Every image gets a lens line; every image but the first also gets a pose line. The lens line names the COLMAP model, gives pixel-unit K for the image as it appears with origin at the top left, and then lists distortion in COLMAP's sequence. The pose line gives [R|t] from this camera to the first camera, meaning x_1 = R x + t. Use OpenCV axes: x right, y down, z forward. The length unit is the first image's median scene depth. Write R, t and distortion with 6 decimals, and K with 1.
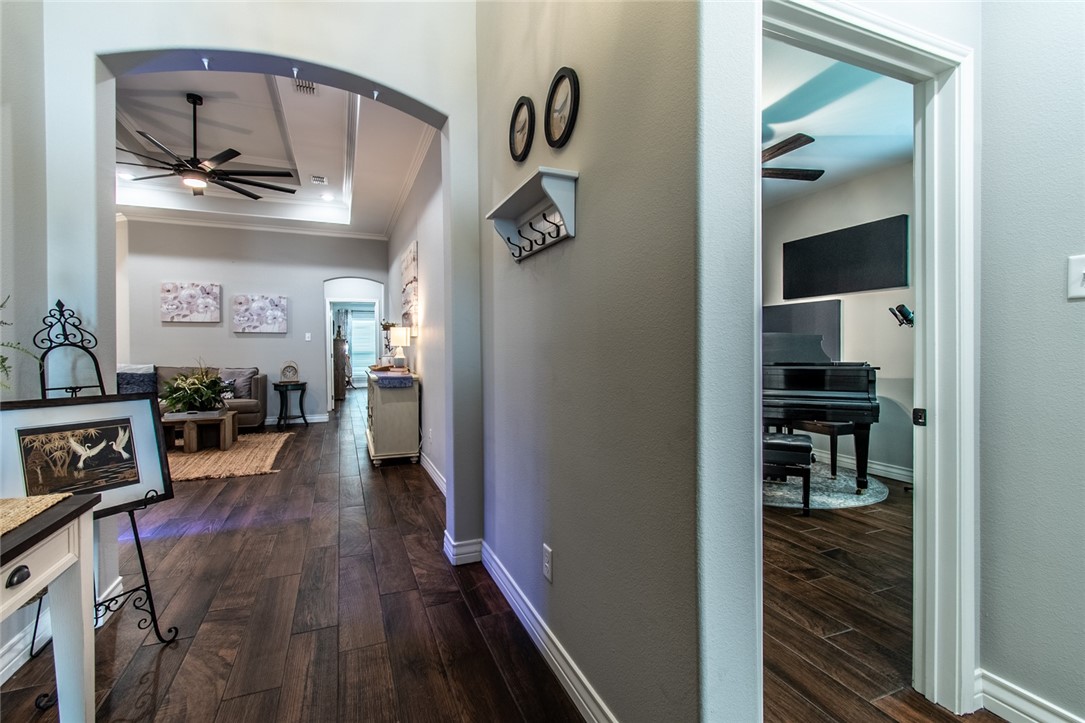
lens RADIAL K [[483.8, 0, 541.5], [0, 483.8, 351.3], [0, 0, 1]] dist [0.003844, -0.001134]
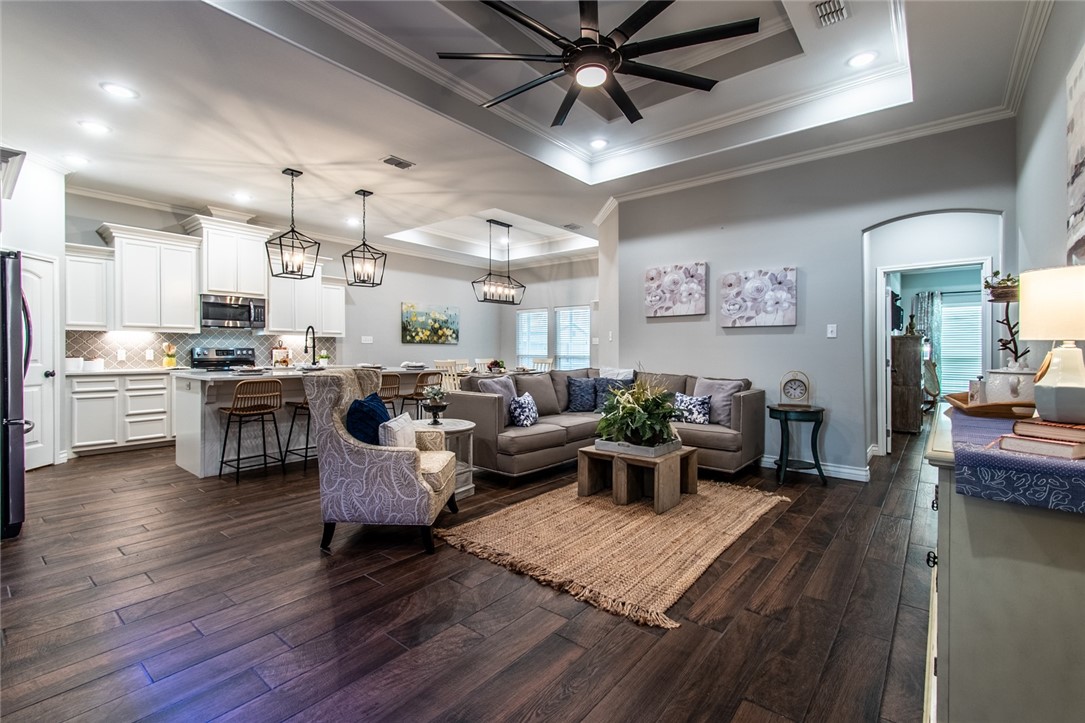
lens RADIAL K [[483.8, 0, 537.7], [0, 483.8, 353.5], [0, 0, 1]] dist [0.003844, -0.001134]
pose [[0.465557, 0.008776, -0.884975, -0.135894], [-0.009515, 0.999943, 0.004910, -0.001872], [0.884967, 0.006135, 0.465613, 0.437881]]
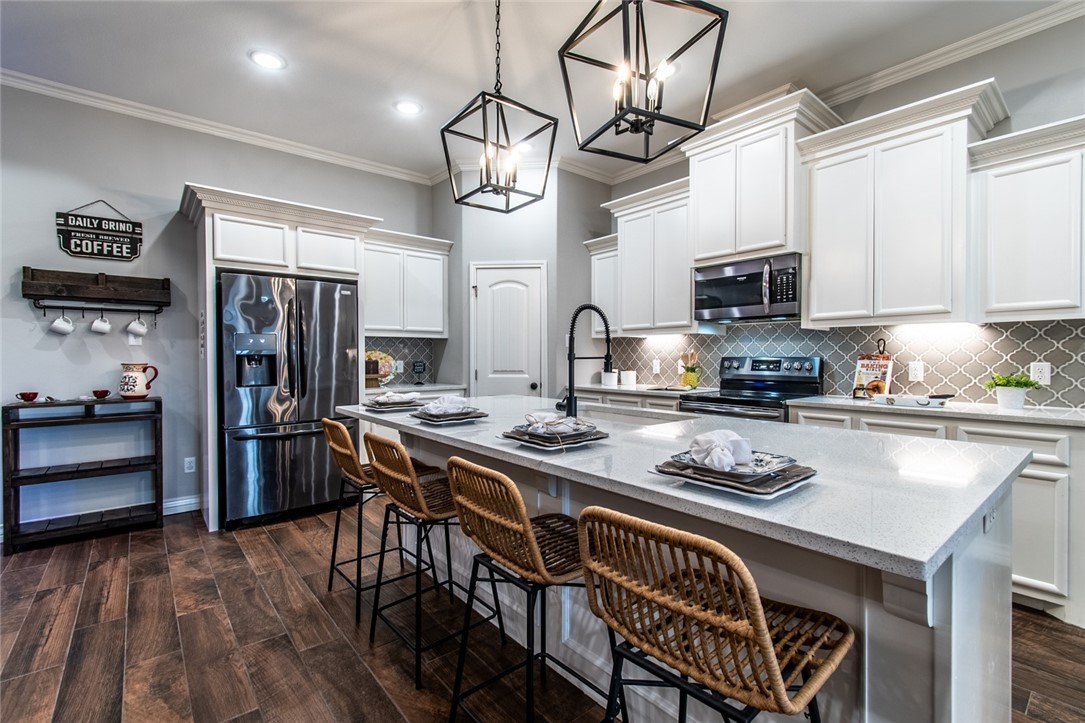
lens RADIAL K [[483.8, 0, 539.5], [0, 483.8, 363.0], [0, 0, 1]] dist [0.003844, -0.001134]
pose [[-0.955997, 0.009680, -0.293218, -0.873378], [0.003528, 0.999763, 0.021502, -0.007835], [0.293356, 0.019522, -0.955804, 0.766515]]
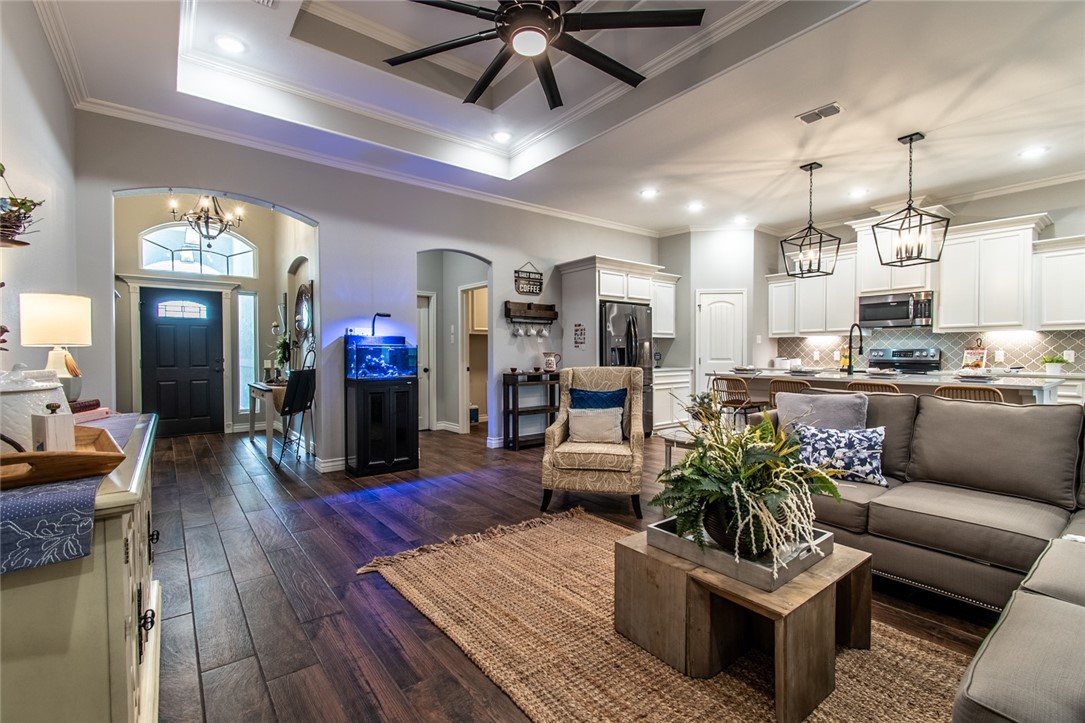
lens RADIAL K [[483.8, 0, 541.0], [0, 483.8, 363.4], [0, 0, 1]] dist [0.003844, -0.001134]
pose [[-0.964405, 0.012230, -0.264147, -0.386350], [0.004628, 0.999557, 0.029384, -0.004924], [0.264390, 0.027116, -0.964035, 1.020057]]
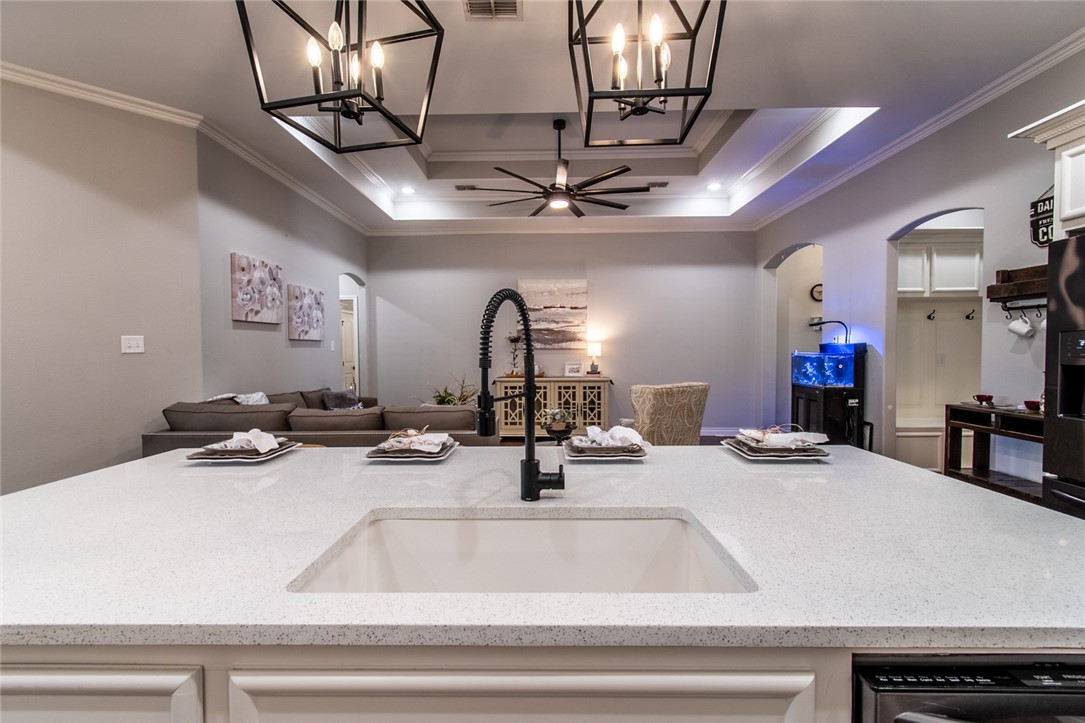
lens RADIAL K [[483.8, 0, 543.8], [0, 483.8, 363.9], [0, 0, 1]] dist [0.003844, -0.001134]
pose [[0.395624, -0.029369, 0.917943, -1.133531], [0.011518, 0.999569, 0.027017, -0.019394], [-0.918340, -0.000116, 0.395792, 0.407396]]
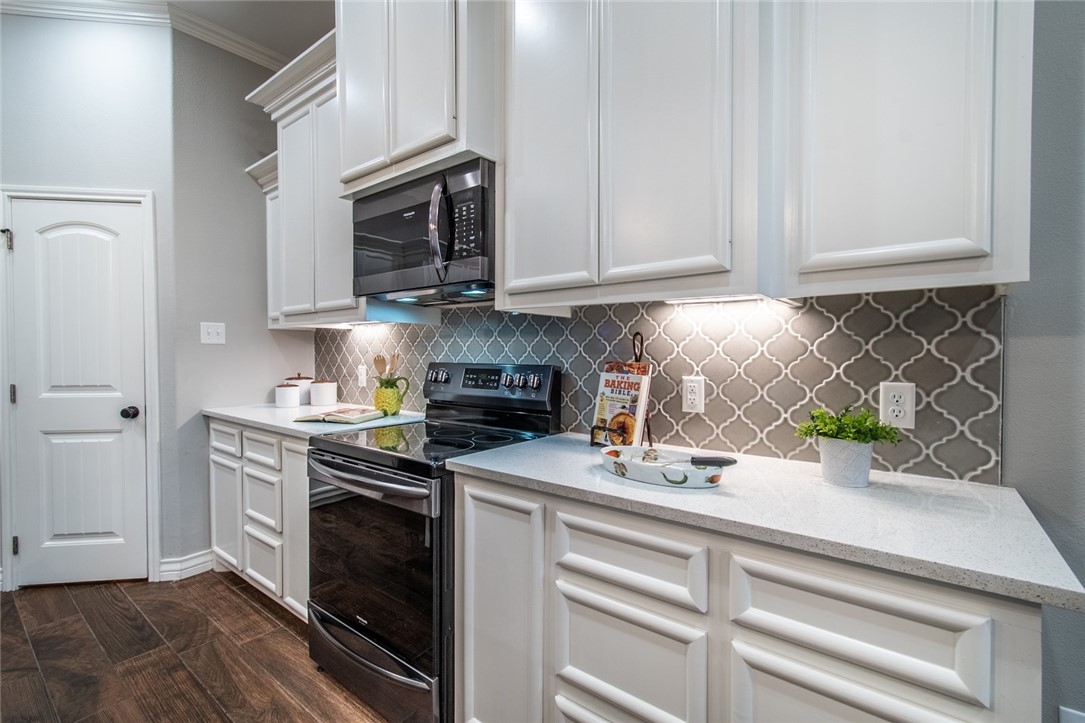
lens RADIAL K [[483.8, 0, 540.9], [0, 483.8, 361.3], [0, 0, 1]] dist [0.003844, -0.001134]
pose [[-0.874399, 0.013620, -0.485016, -1.148819], [0.000067, 0.999609, 0.027950, -0.011836], [0.485207, 0.024407, -0.874058, 0.615366]]
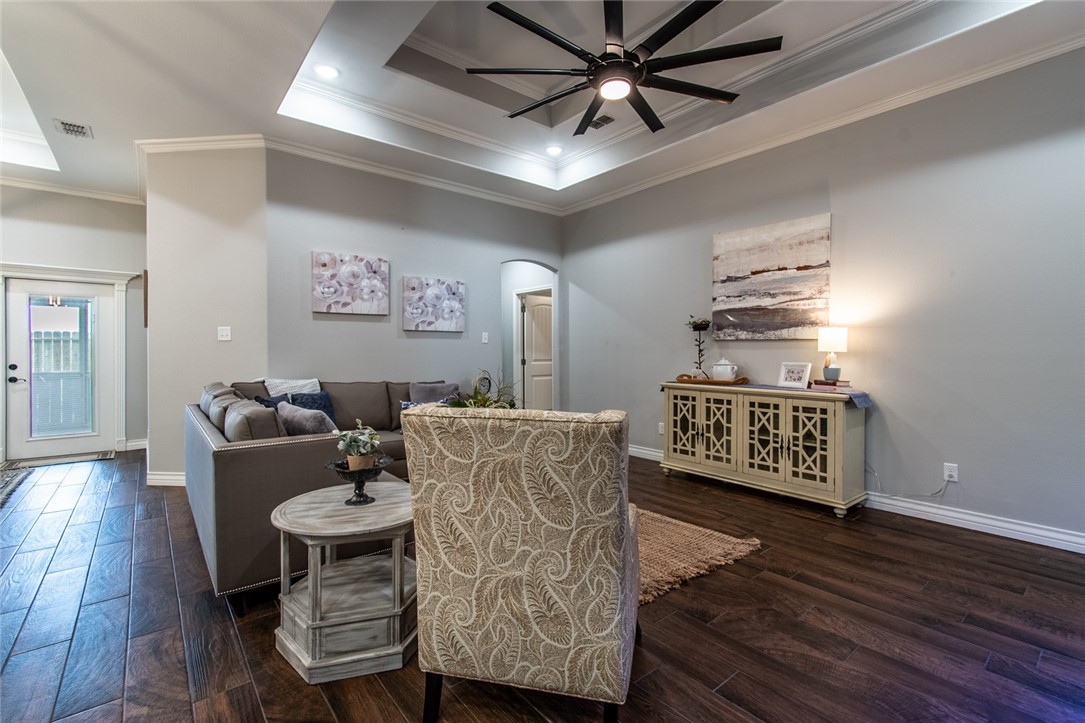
lens RADIAL K [[483.8, 0, 538.6], [0, 483.8, 354.0], [0, 0, 1]] dist [0.003844, -0.001134]
pose [[0.958848, -0.000269, 0.283920, -0.654464], [0.000148, 1.000000, 0.000447, -0.005787], [-0.283921, -0.000387, 0.958848, 0.286768]]
